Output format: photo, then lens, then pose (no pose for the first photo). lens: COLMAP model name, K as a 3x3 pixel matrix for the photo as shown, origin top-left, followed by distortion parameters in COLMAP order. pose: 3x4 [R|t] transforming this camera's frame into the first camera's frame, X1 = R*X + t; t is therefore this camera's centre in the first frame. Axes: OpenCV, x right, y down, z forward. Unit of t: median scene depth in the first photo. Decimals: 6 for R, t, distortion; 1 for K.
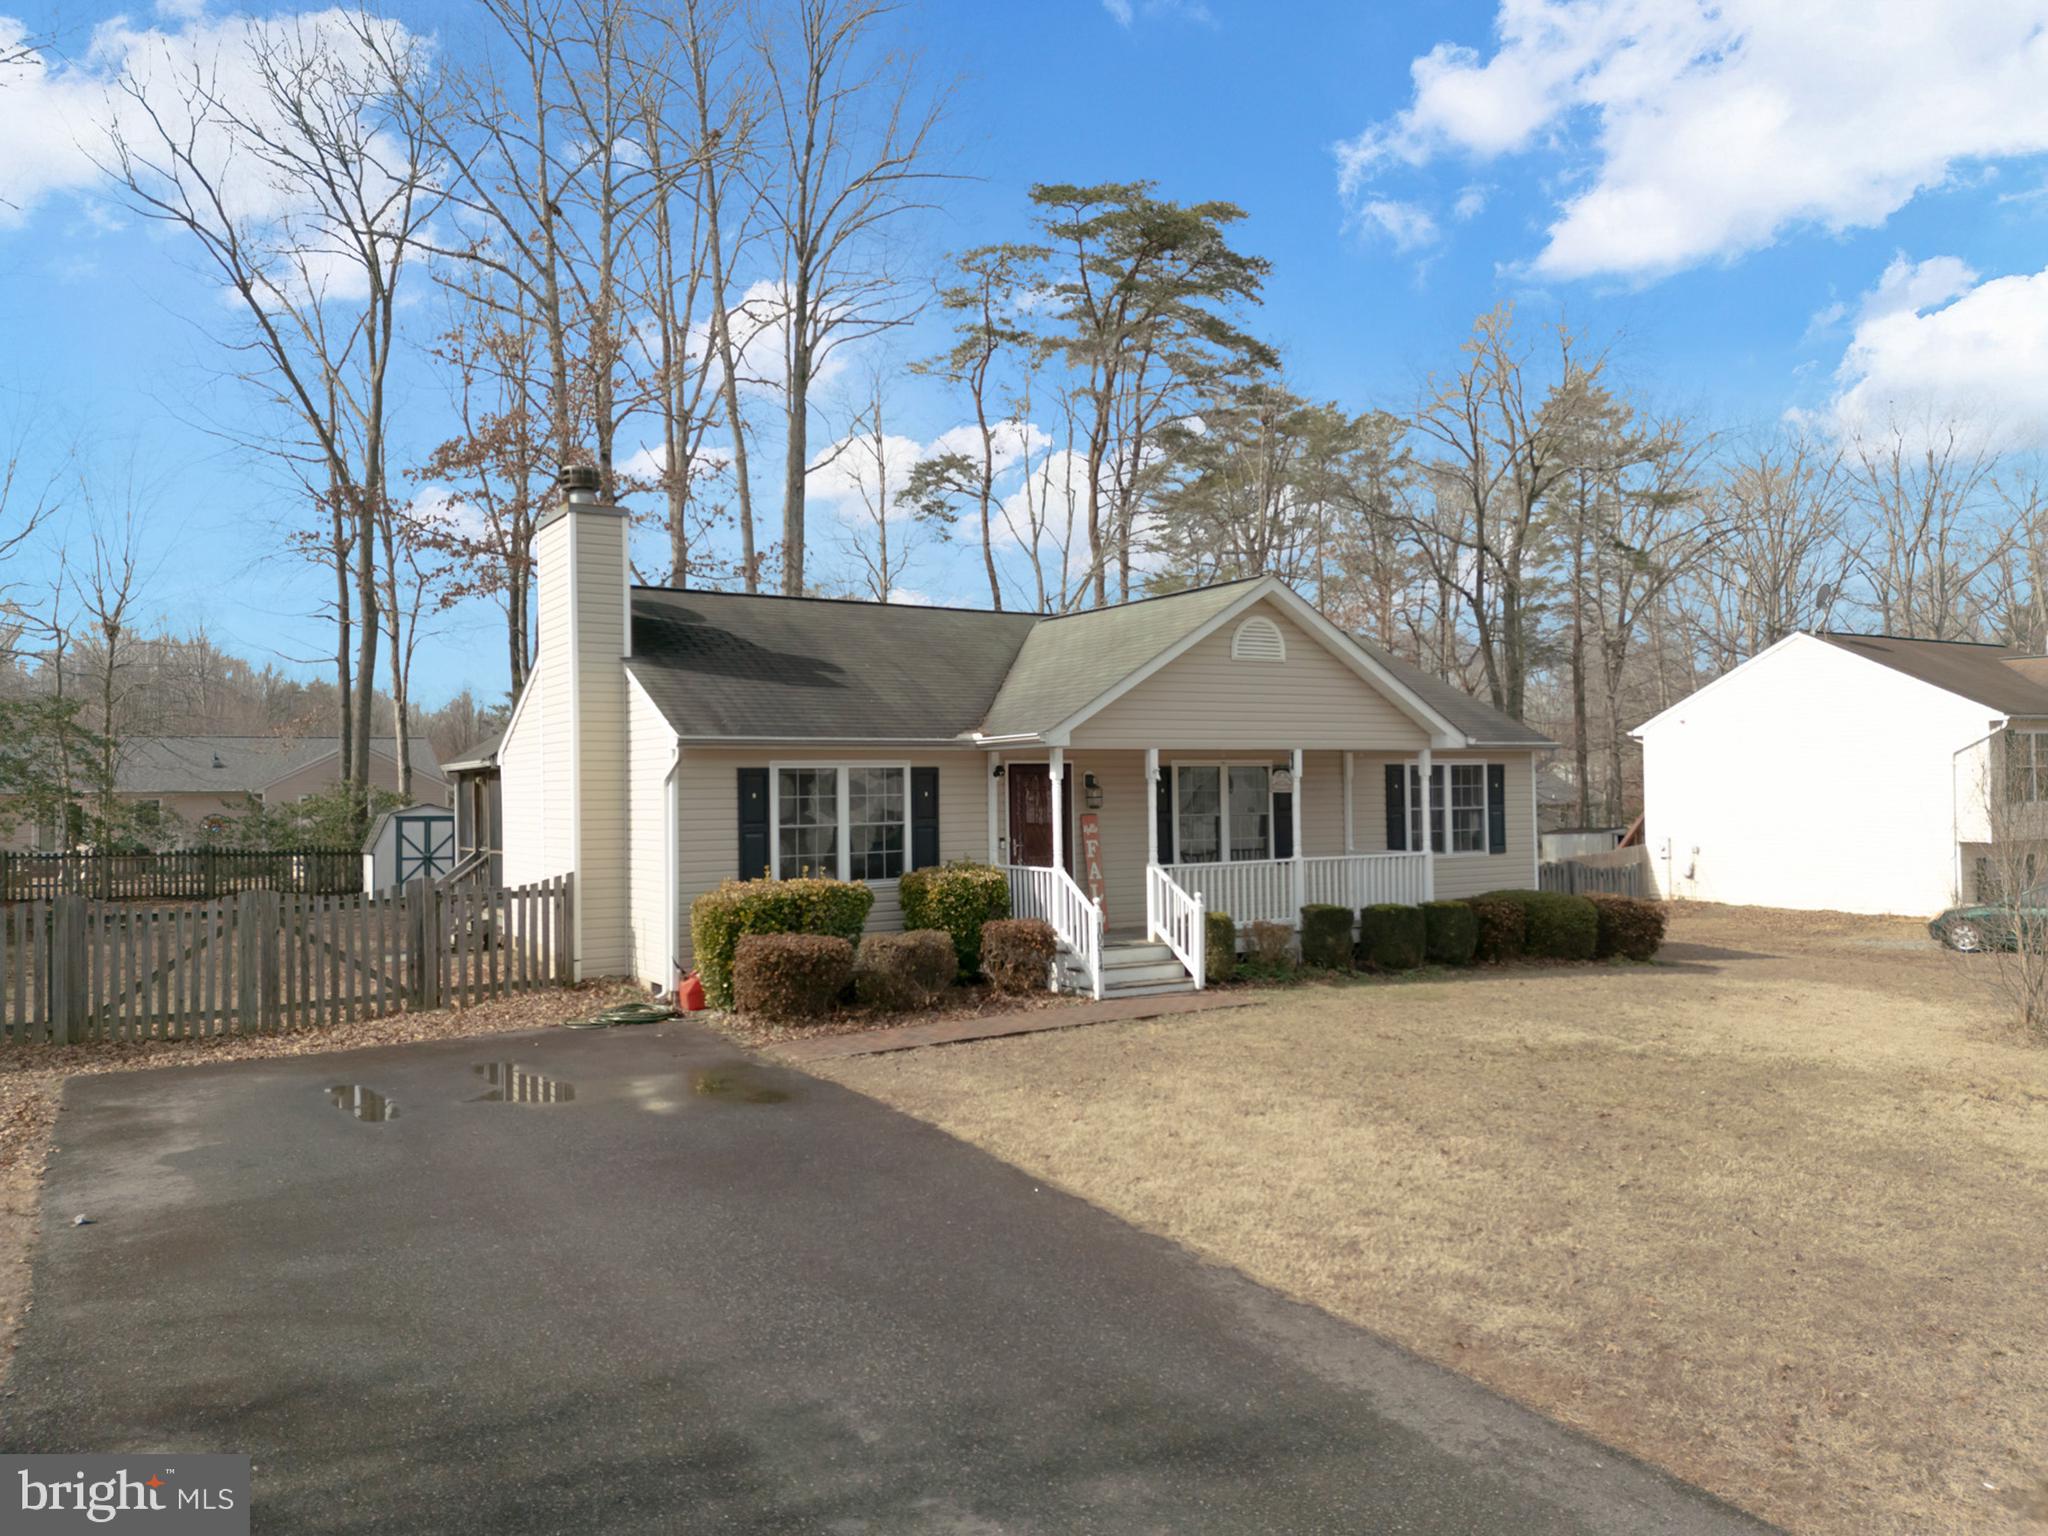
lens RADIAL K [[1433.9, 0, 1005.5], [0, 1433.9, 760.3], [0, 0, 1]] dist [0.073551, -0.057726]
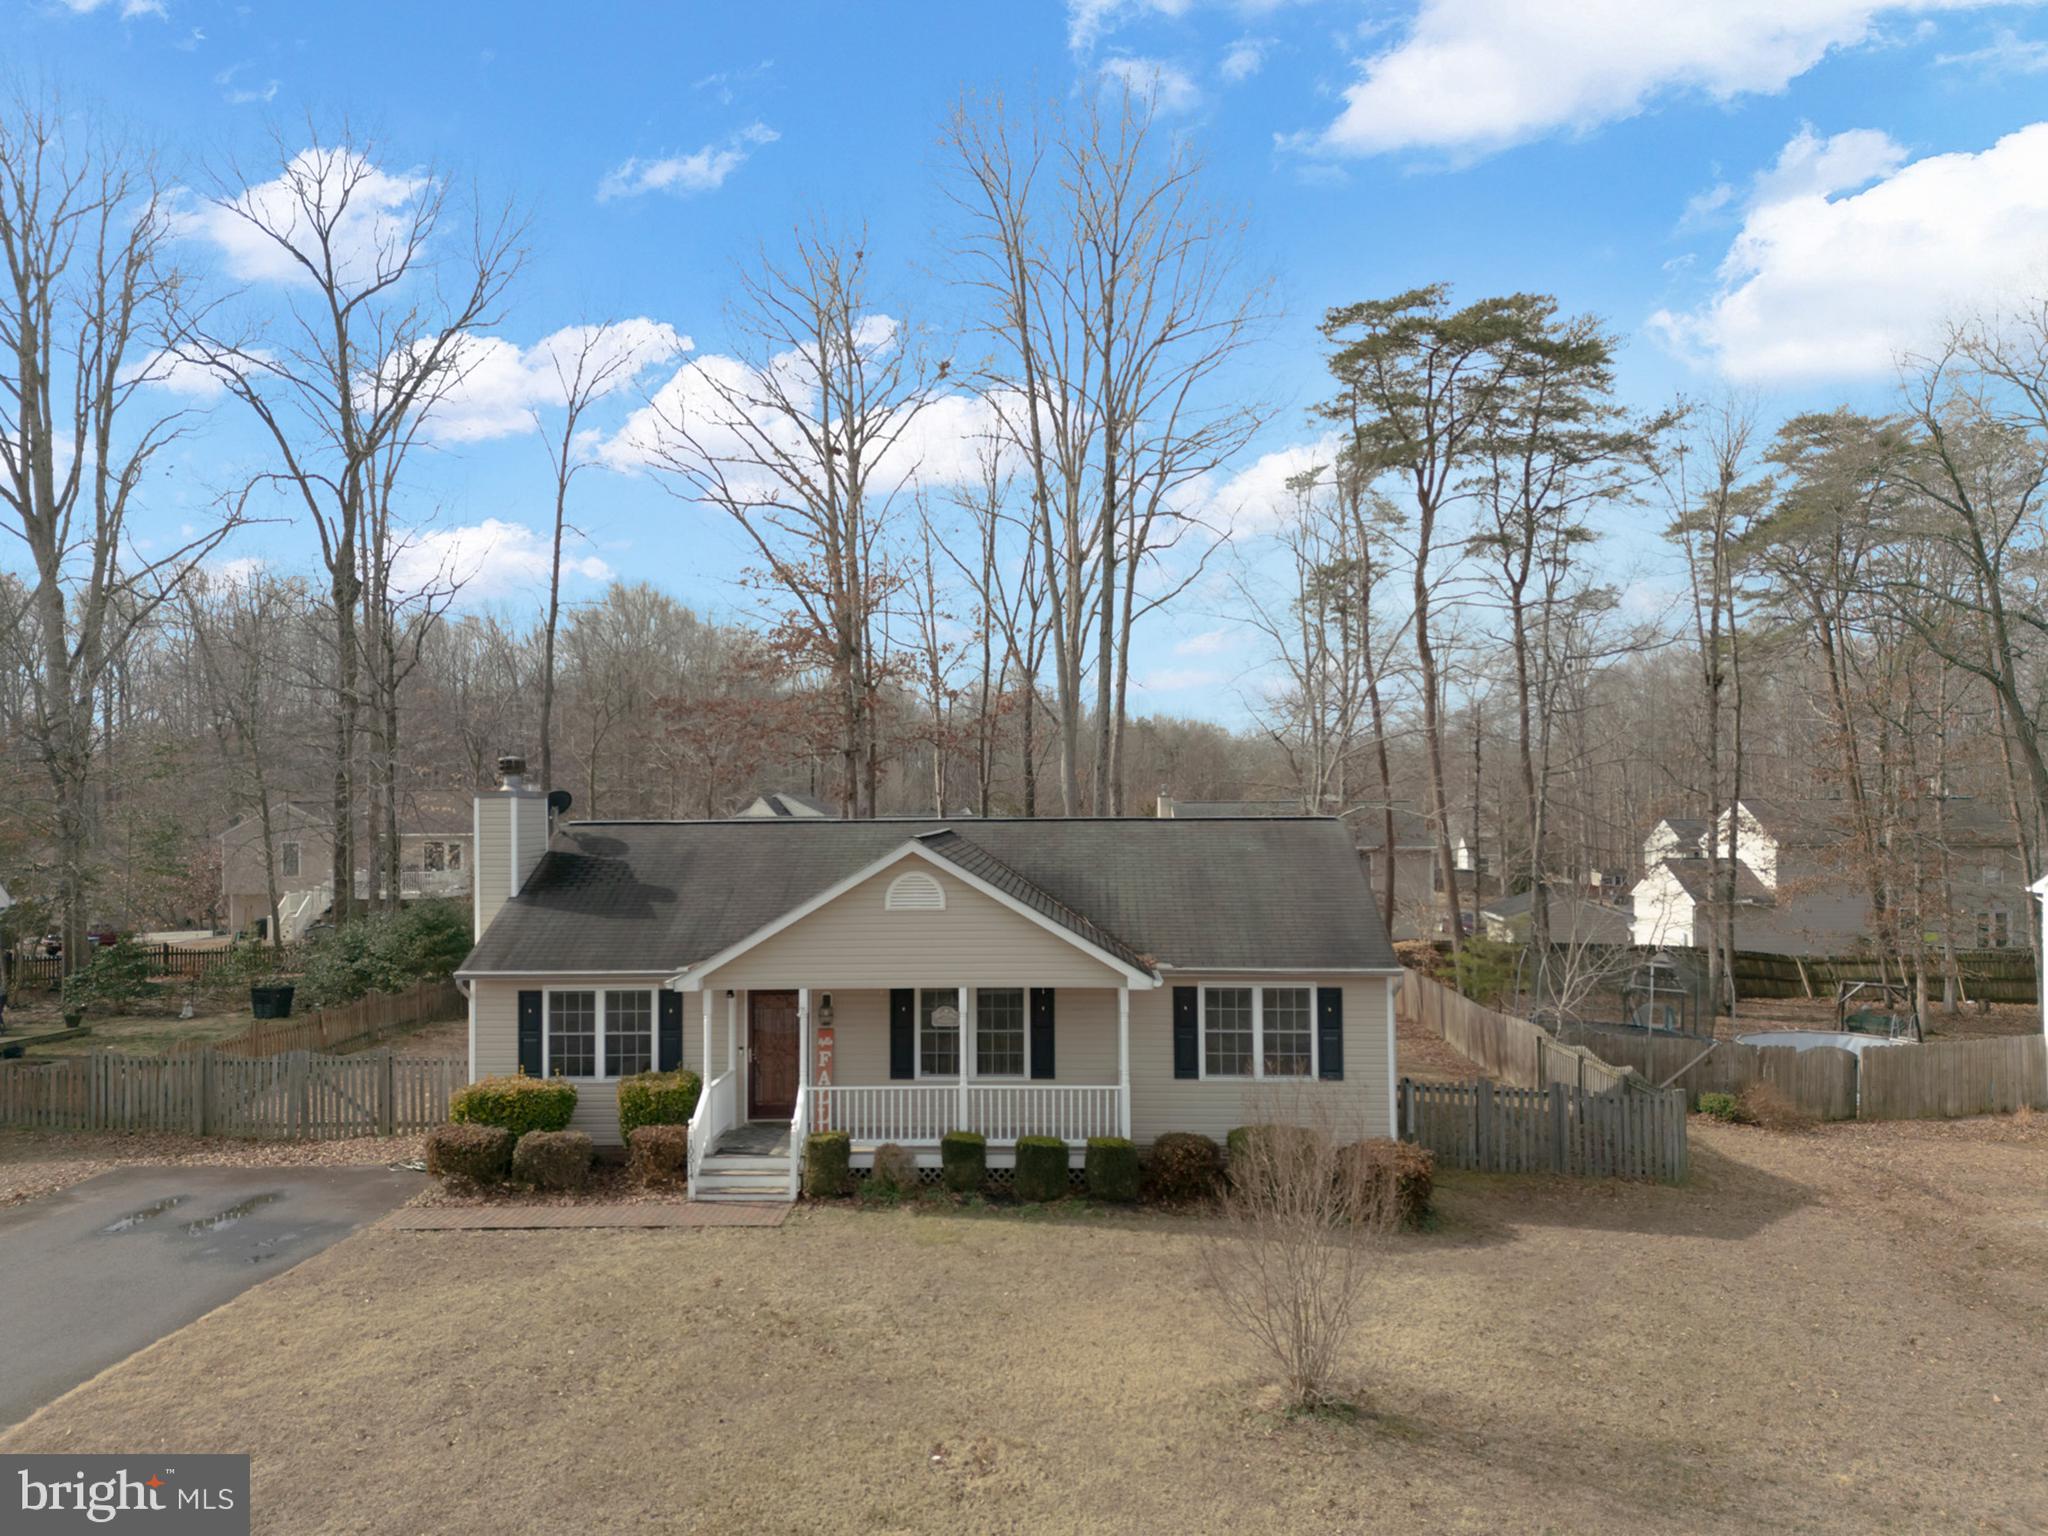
lens RADIAL K [[1433.9, 0, 1005.5], [0, 1433.9, 760.3], [0, 0, 1]] dist [0.073551, -0.057726]
pose [[0.825315, -0.009512, -0.564593, 0.870298], [0.008533, 0.999954, -0.004373, -0.181096], [0.564608, -0.001208, 0.825358, 0.097037]]
